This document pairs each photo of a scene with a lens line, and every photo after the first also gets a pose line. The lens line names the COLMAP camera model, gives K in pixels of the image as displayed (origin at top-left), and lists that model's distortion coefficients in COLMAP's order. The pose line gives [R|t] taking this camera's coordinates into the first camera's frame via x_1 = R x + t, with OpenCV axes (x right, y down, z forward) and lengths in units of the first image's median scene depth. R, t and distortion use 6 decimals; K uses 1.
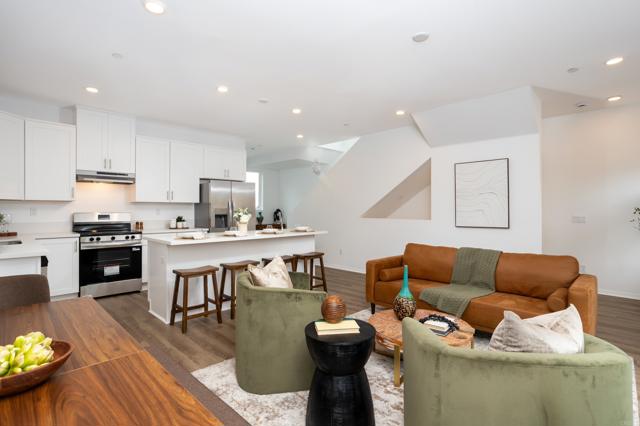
lens RADIAL K [[311.0, 0, 318.7], [0, 311.0, 209.0], [0, 0, 1]] dist [0.002203, 0.002754]
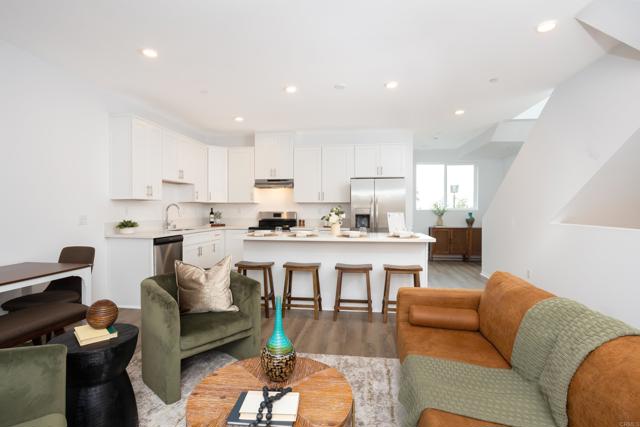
lens RADIAL K [[311.0, 0, 317.9], [0, 311.0, 214.0], [0, 0, 1]] dist [0.002203, 0.002754]
pose [[0.628363, 0.013400, -0.777805, 0.424194], [-0.001255, 0.999868, 0.016212, 0.001486], [0.777919, -0.009211, 0.628297, 0.345371]]
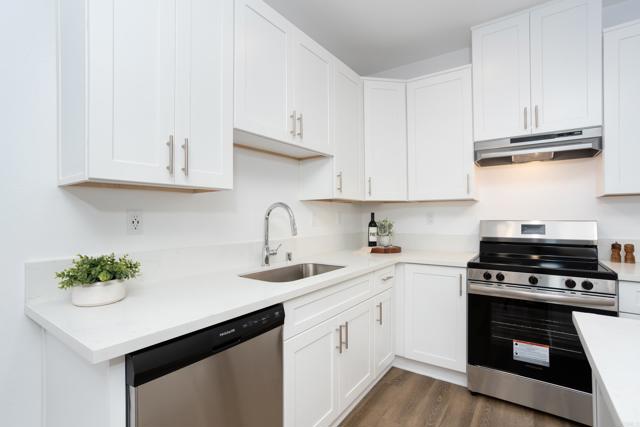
lens RADIAL K [[311.0, 0, 315.8], [0, 311.0, 213.3], [0, 0, 1]] dist [0.002203, 0.002754]
pose [[0.181813, -0.006278, -0.983313, -0.273723], [0.005681, 0.999970, -0.005334, 0.001182], [0.983317, -0.004616, 0.181843, 0.592146]]
